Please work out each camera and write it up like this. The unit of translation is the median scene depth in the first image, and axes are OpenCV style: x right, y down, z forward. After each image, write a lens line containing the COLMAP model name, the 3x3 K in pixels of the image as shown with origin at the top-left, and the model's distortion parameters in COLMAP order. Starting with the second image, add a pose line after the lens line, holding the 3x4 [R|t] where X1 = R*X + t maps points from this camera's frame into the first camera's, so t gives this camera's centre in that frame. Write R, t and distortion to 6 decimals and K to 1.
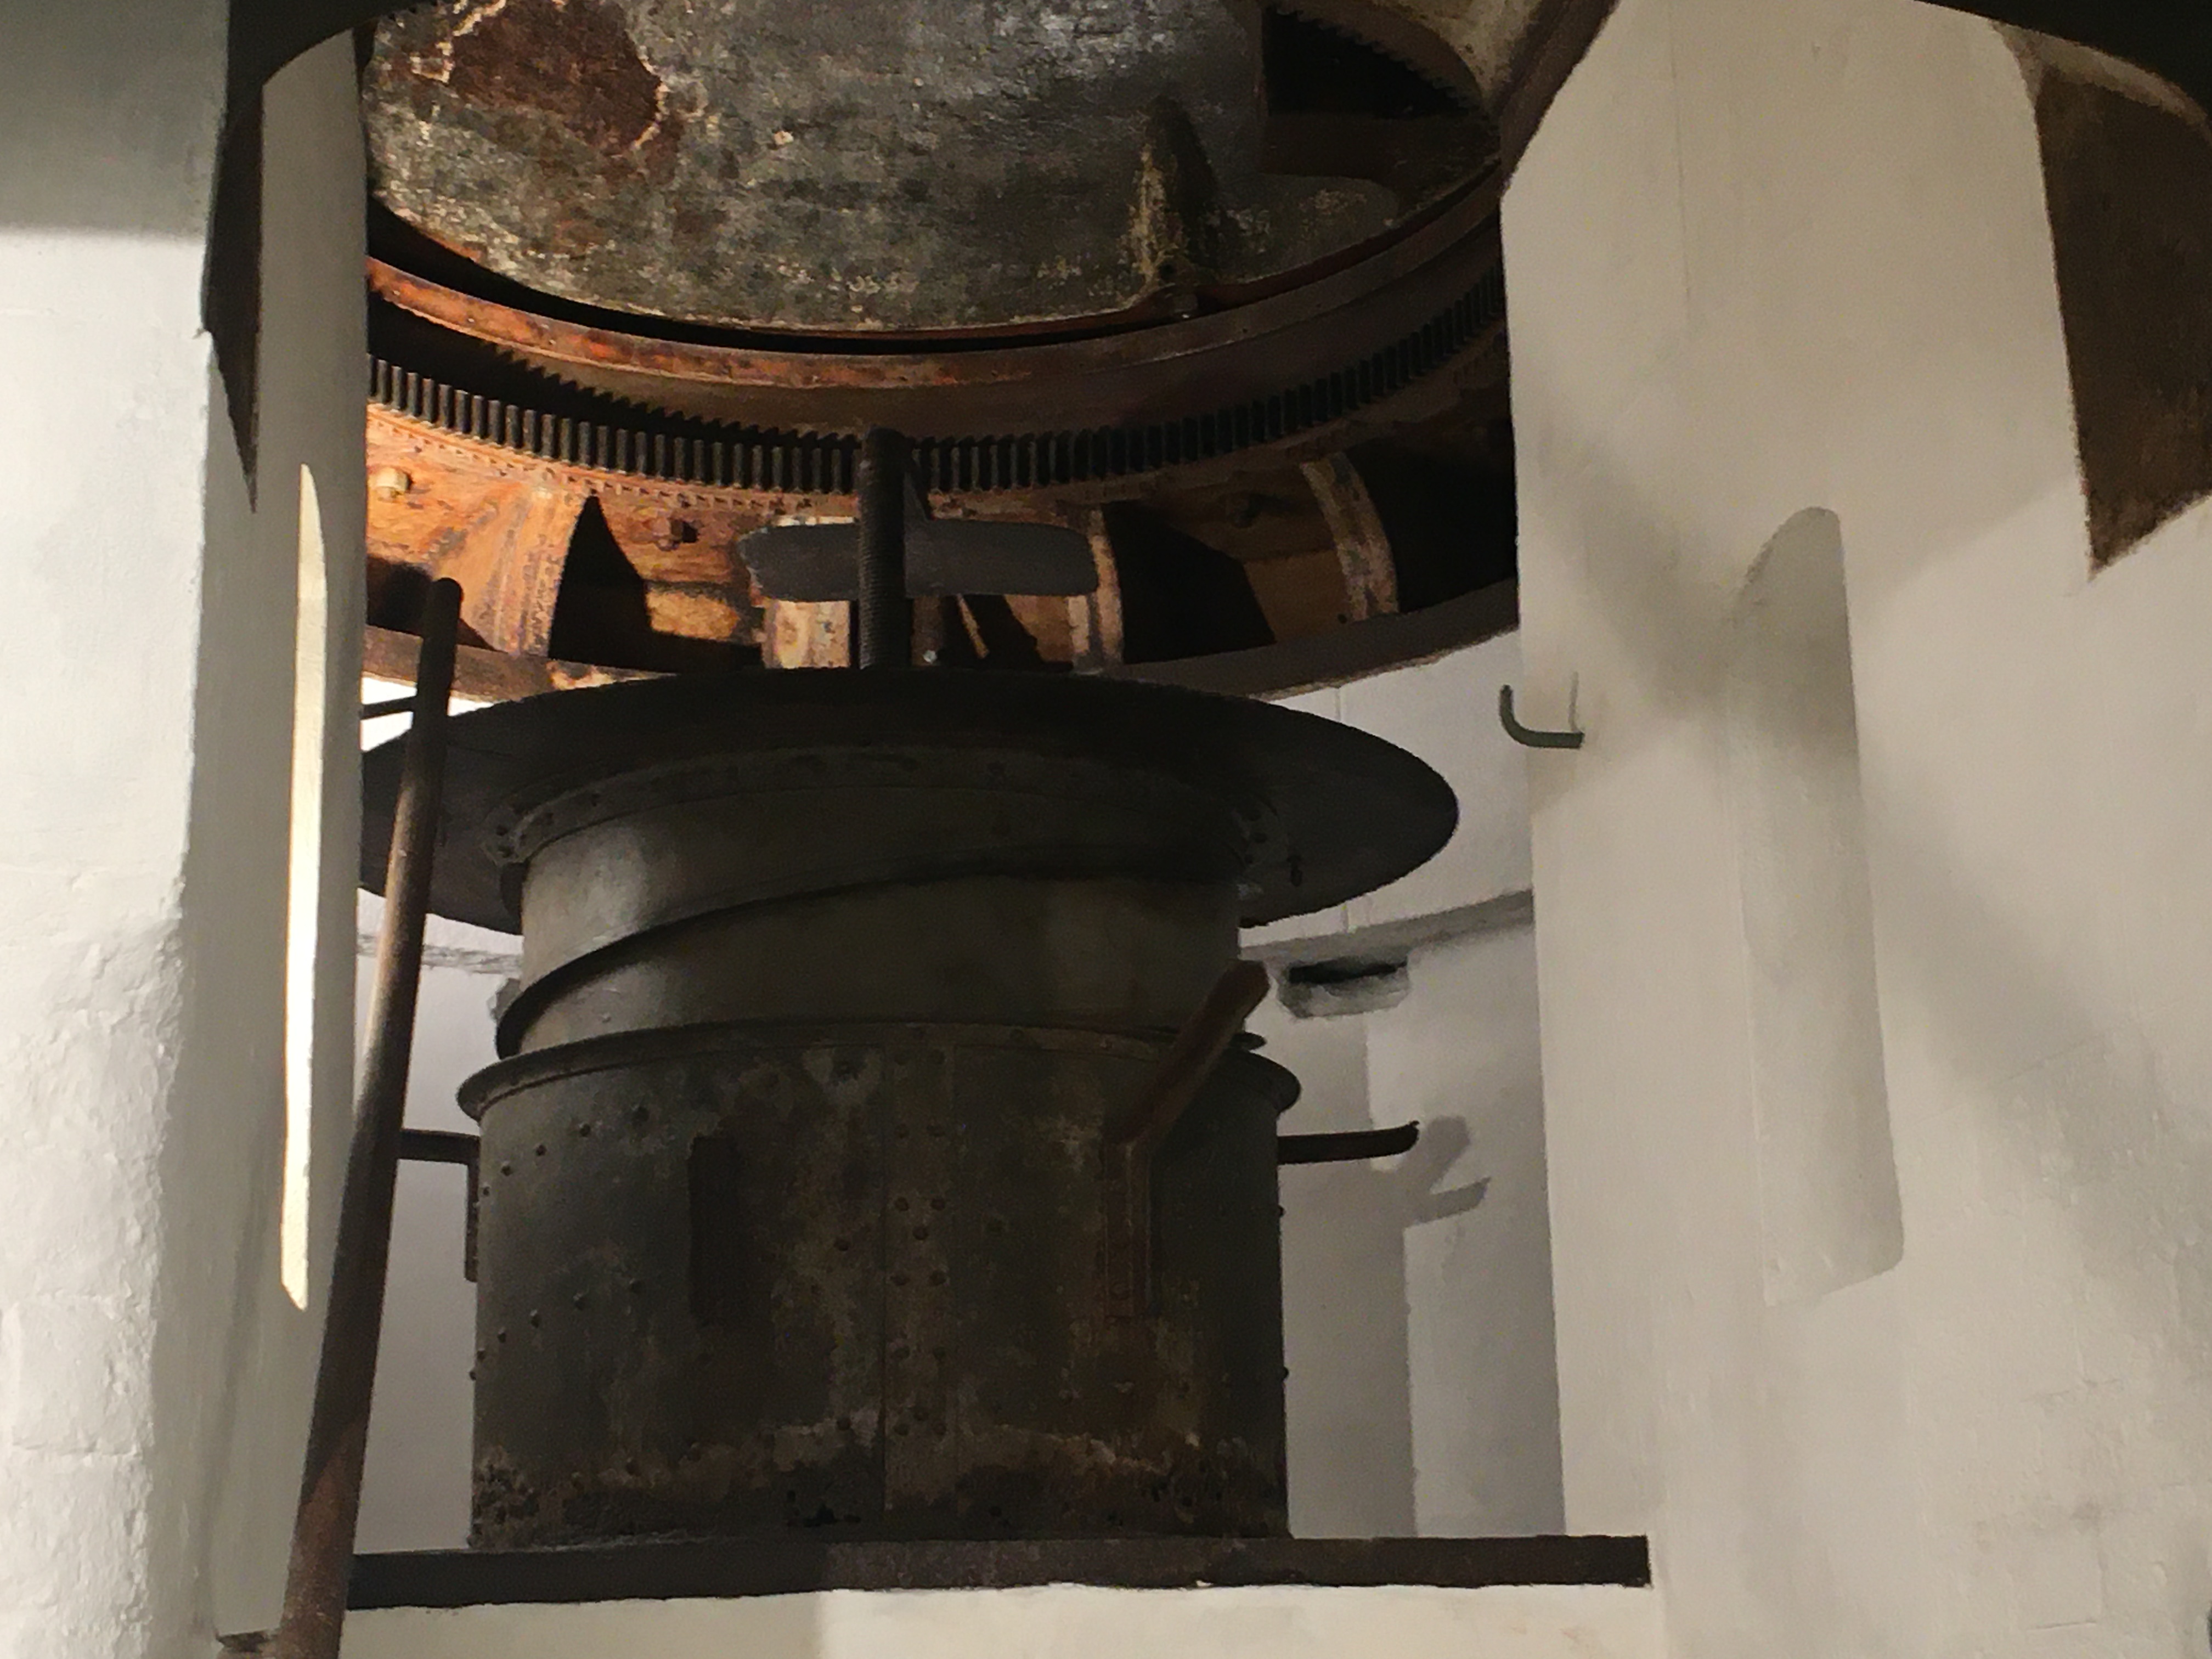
lens RADIAL K [[3637.0, 0, 1106.0], [0, 3637.0, 829.5], [0, 0, 1]] dist [0.047929, 0.109479]
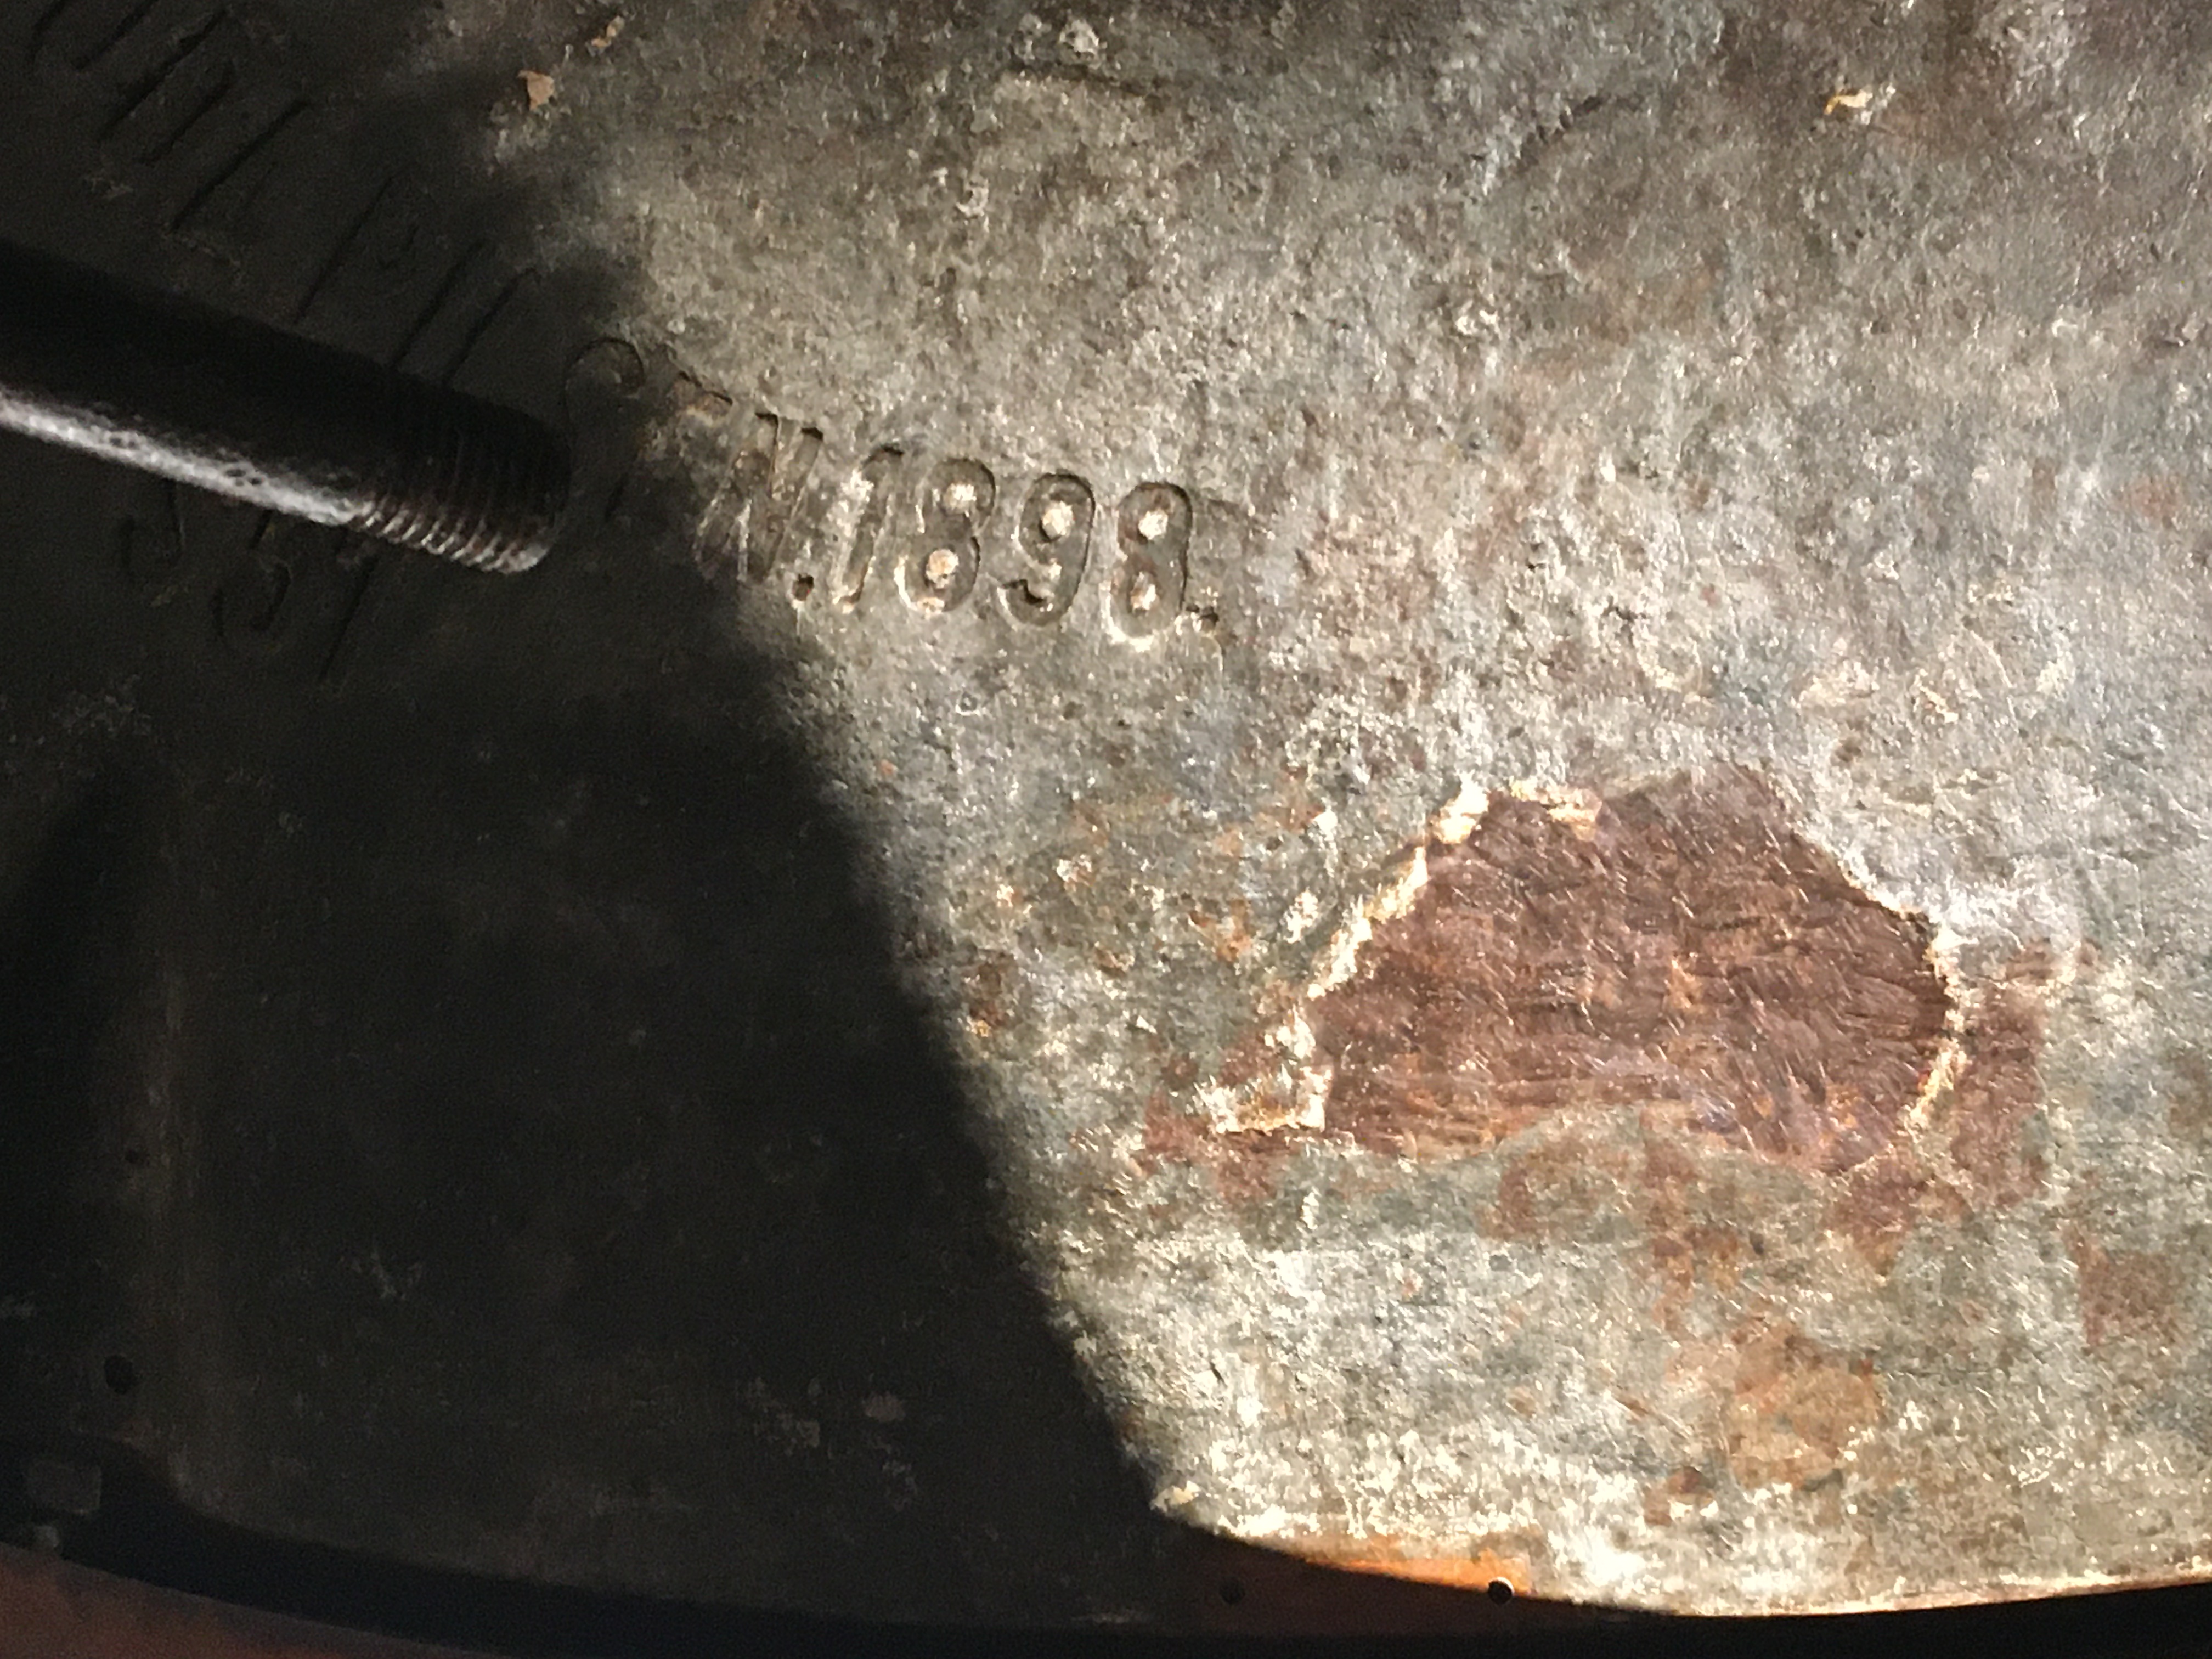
lens RADIAL K [[3637.0, 0, 1106.0], [0, 3637.0, 829.5], [0, 0, 1]] dist [0.047929, 0.109479]
pose [[0.811104, -0.308520, -0.496916, -0.007407], [0.197381, 0.944113, -0.263990, -0.136541], [0.550591, 0.116042, 0.826670, 0.663510]]
